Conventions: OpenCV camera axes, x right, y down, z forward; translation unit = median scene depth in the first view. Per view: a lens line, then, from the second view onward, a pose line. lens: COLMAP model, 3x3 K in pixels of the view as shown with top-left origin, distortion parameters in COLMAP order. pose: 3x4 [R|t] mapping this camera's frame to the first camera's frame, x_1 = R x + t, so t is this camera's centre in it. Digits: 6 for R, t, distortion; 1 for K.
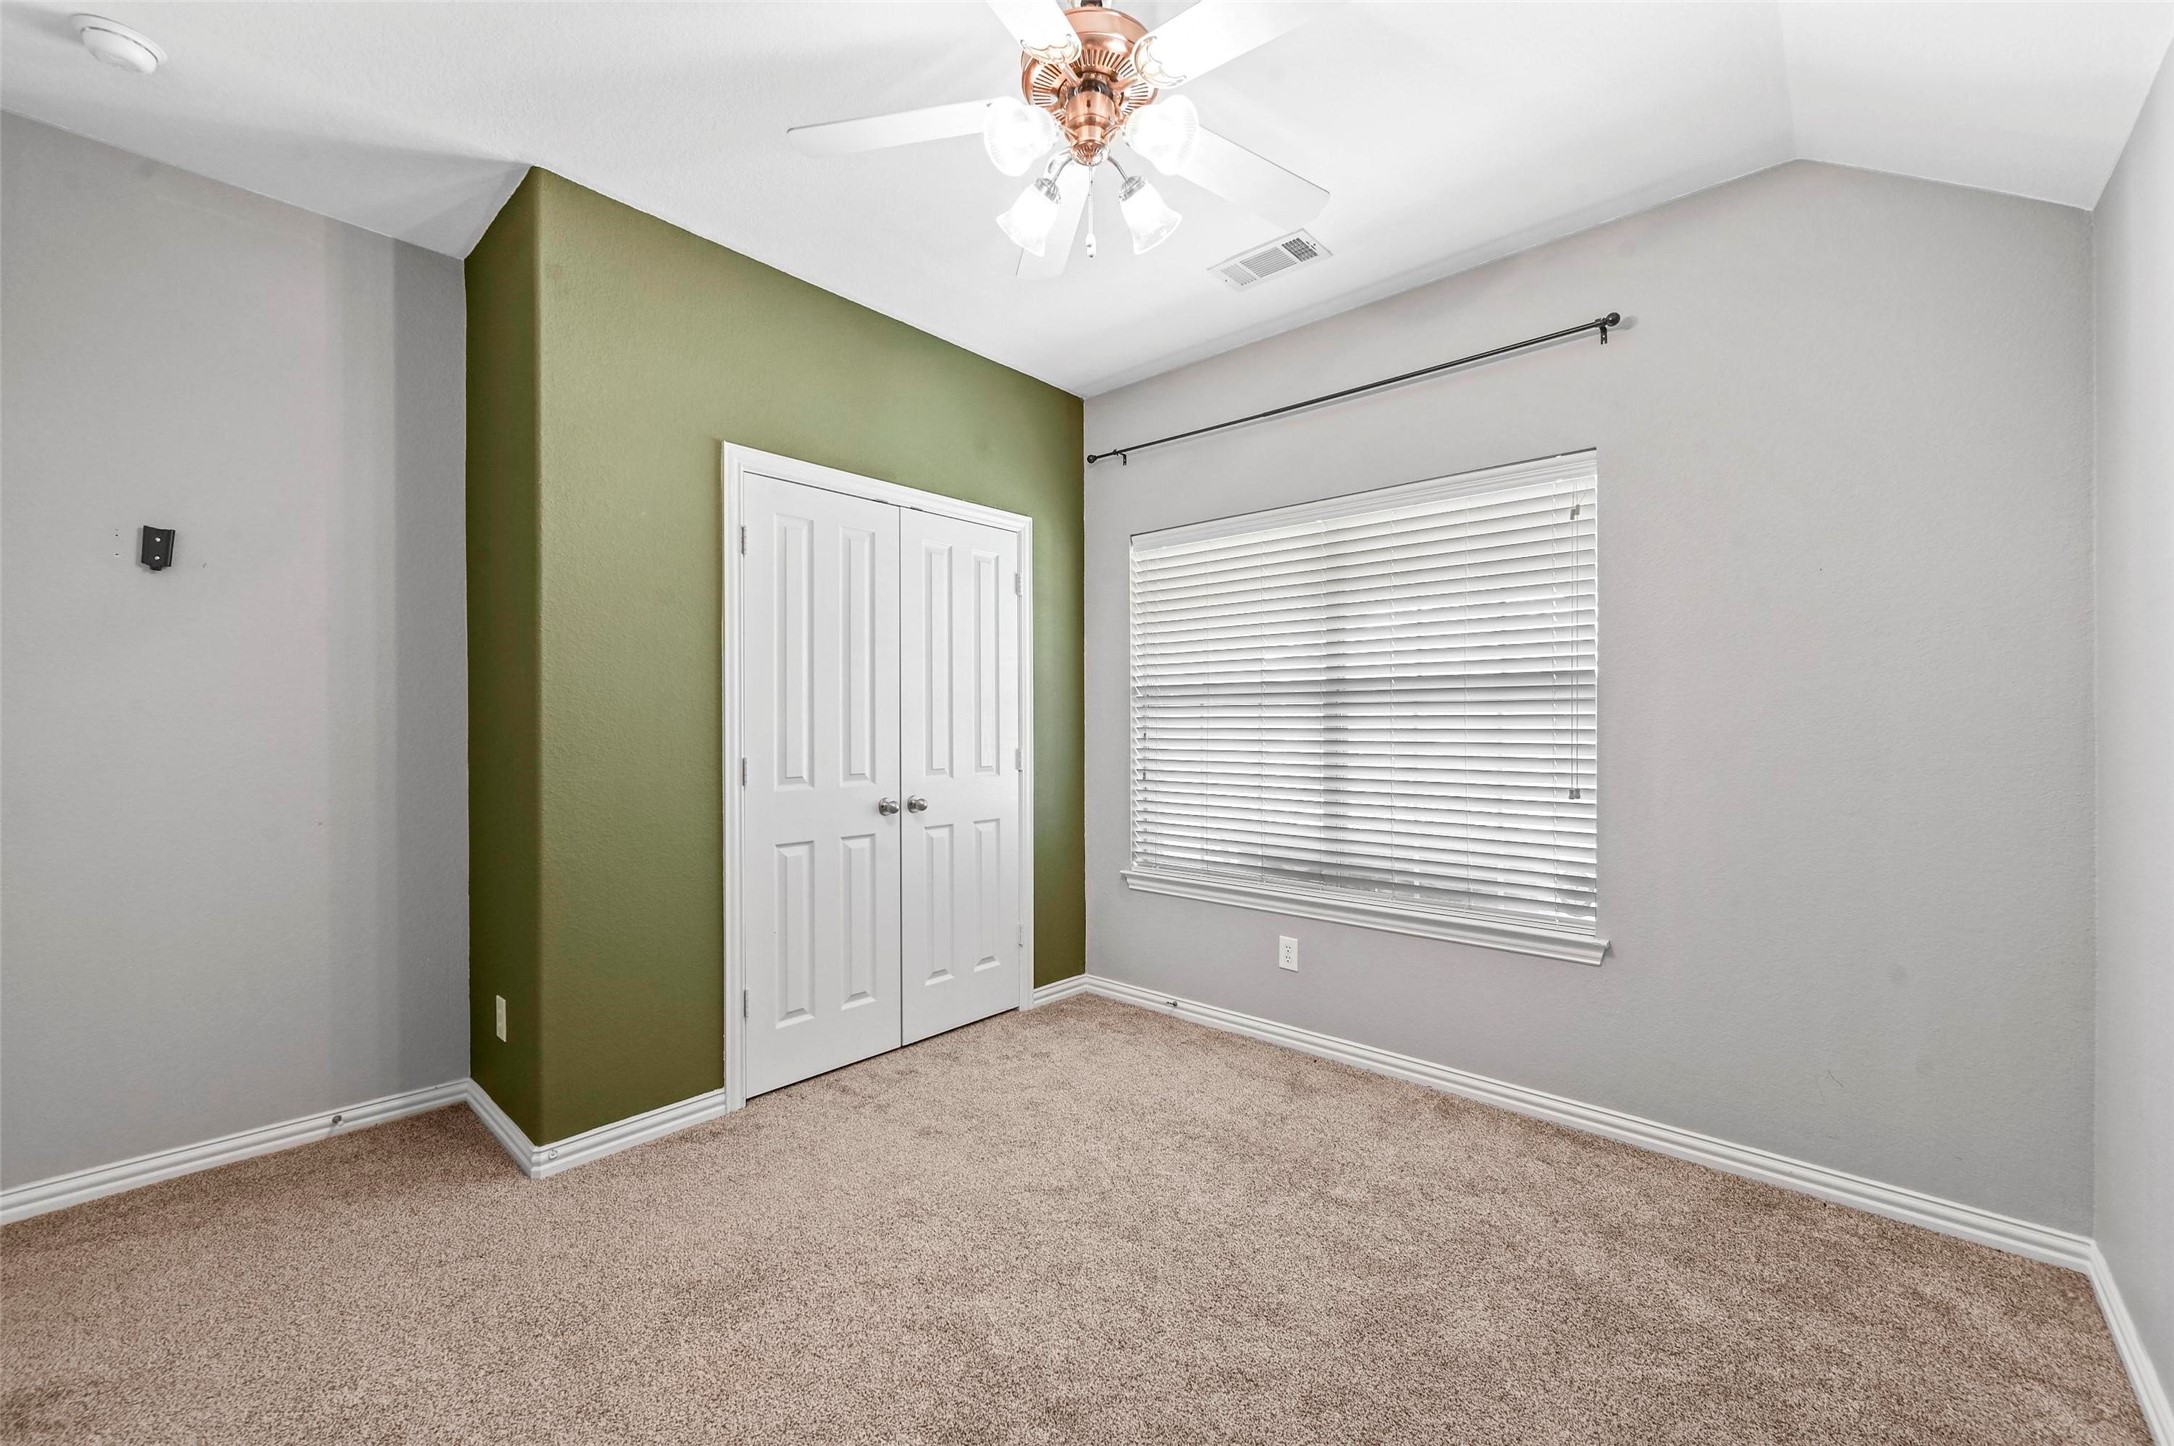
lens RADIAL K [[855.7, 0, 1082.0], [0, 855.7, 723.1], [0, 0, 1]] dist [-0.002433, 0.000402]
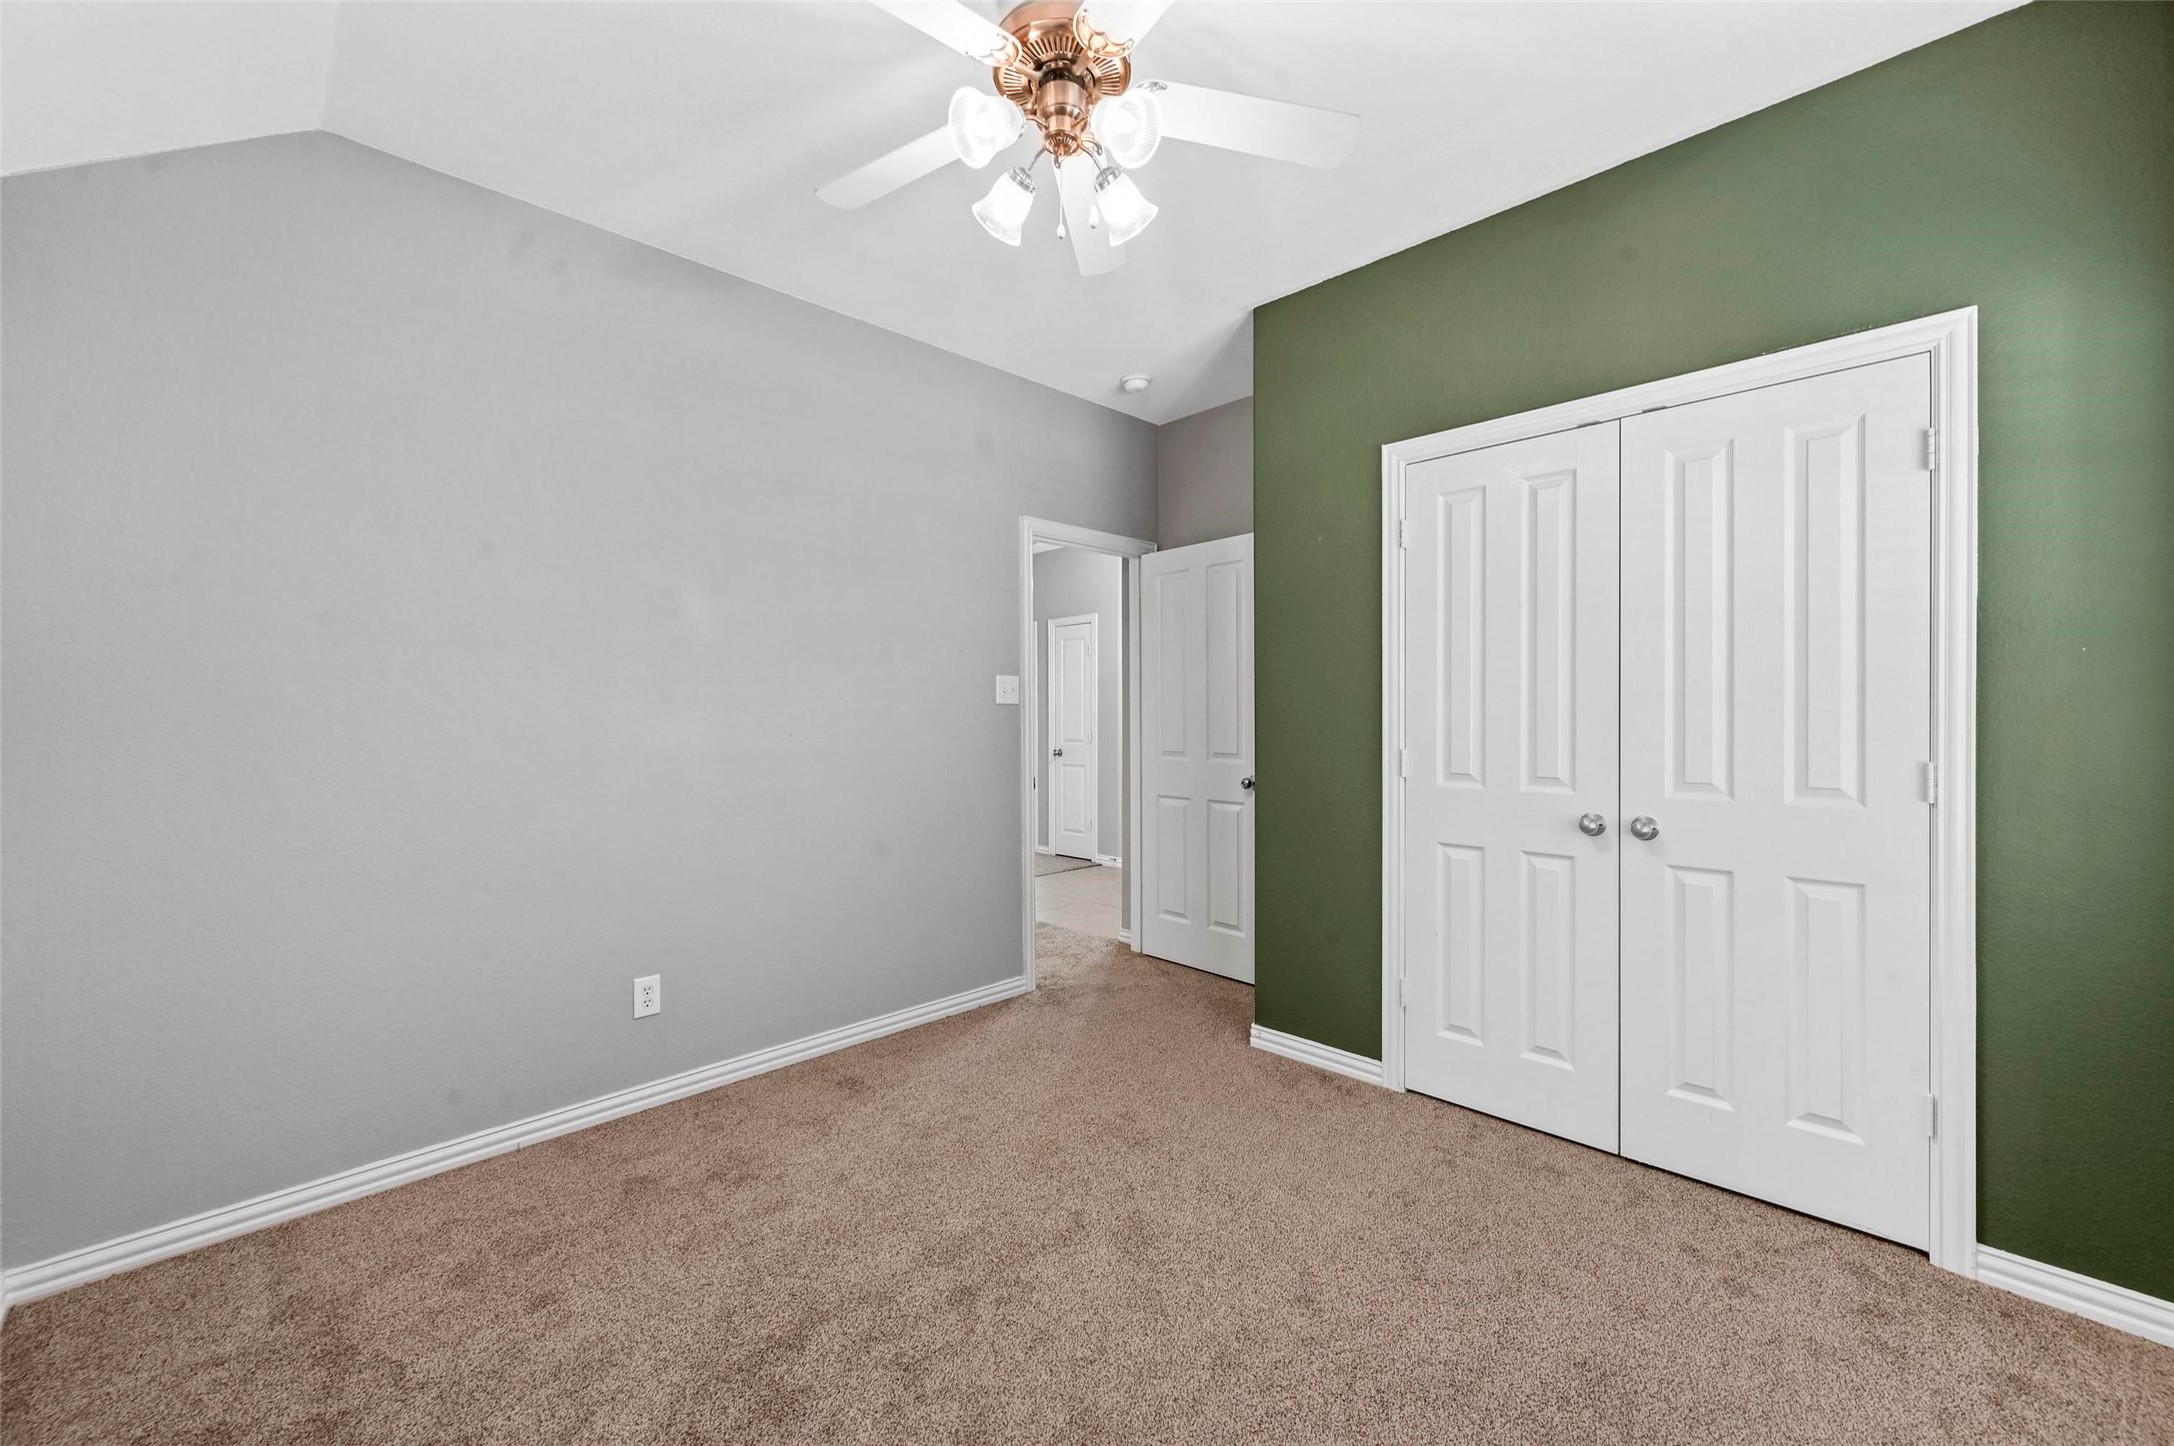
lens RADIAL K [[855.7, 0, 1082.1], [0, 855.7, 711.1], [0, 0, 1]] dist [-0.002433, 0.000402]
pose [[-0.052866, -0.000151, -0.998602, 0.565965], [0.006441, 0.999979, -0.000492, -0.005885], [0.998581, -0.006458, -0.052864, 0.600629]]
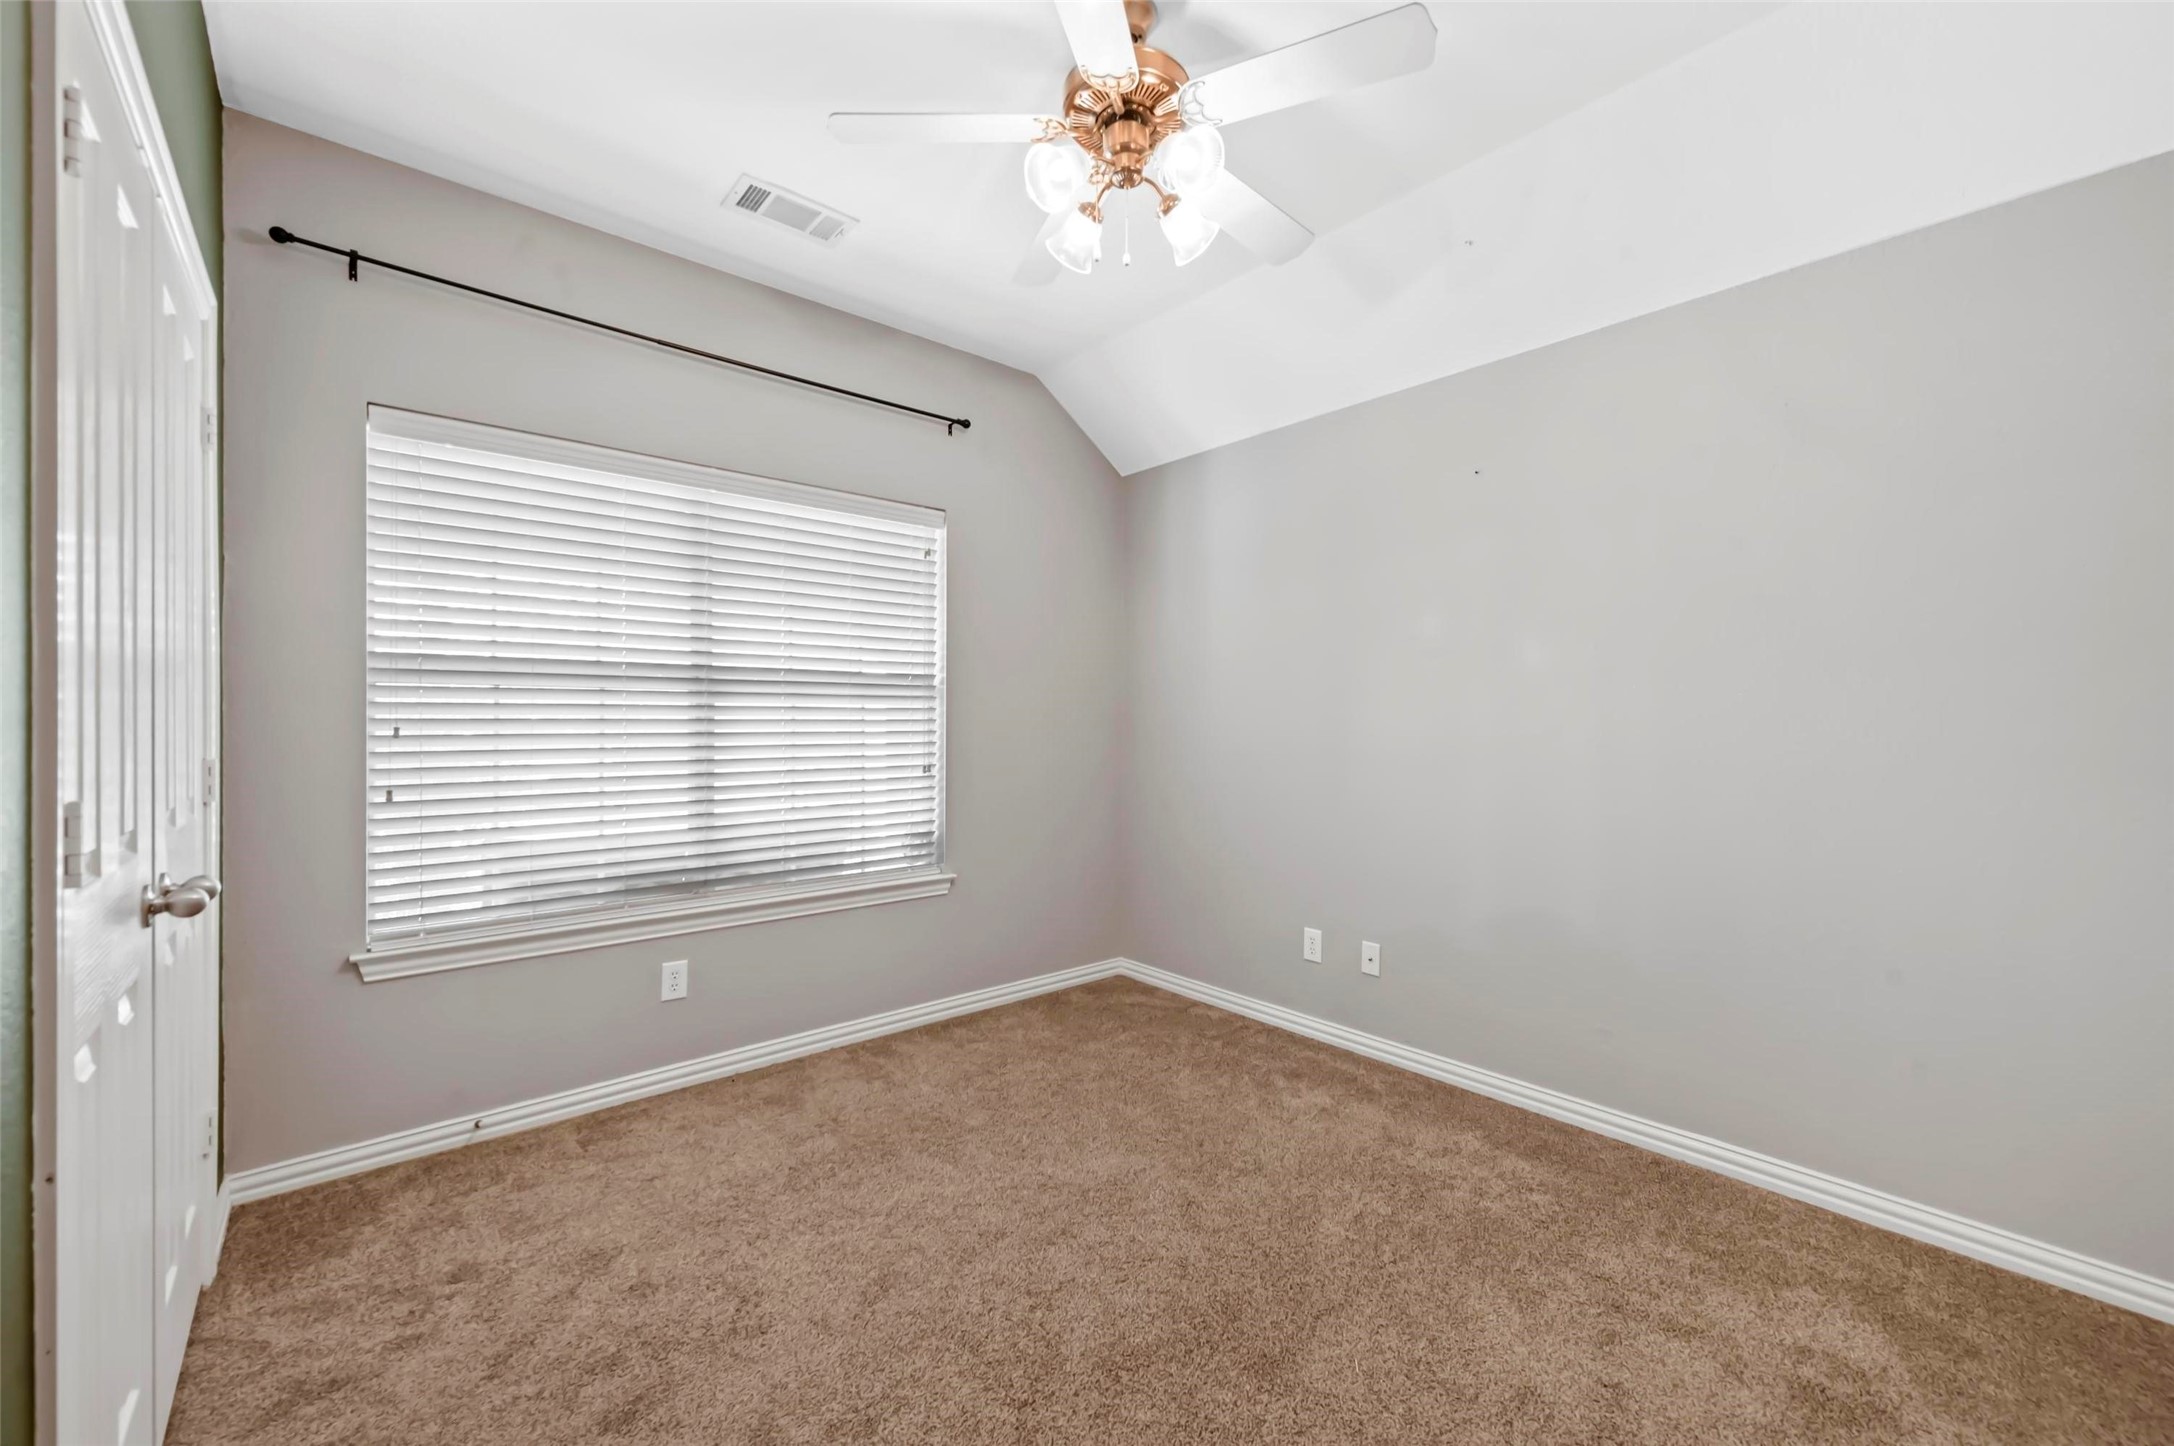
lens RADIAL K [[855.7, 0, 1084.4], [0, 855.7, 717.4], [0, 0, 1]] dist [-0.002433, 0.000402]
pose [[0.125916, 0.000506, 0.992041, -0.592182], [-0.004320, 0.999991, 0.000039, 0.002641], [-0.992031, -0.004290, 0.125917, 0.511025]]
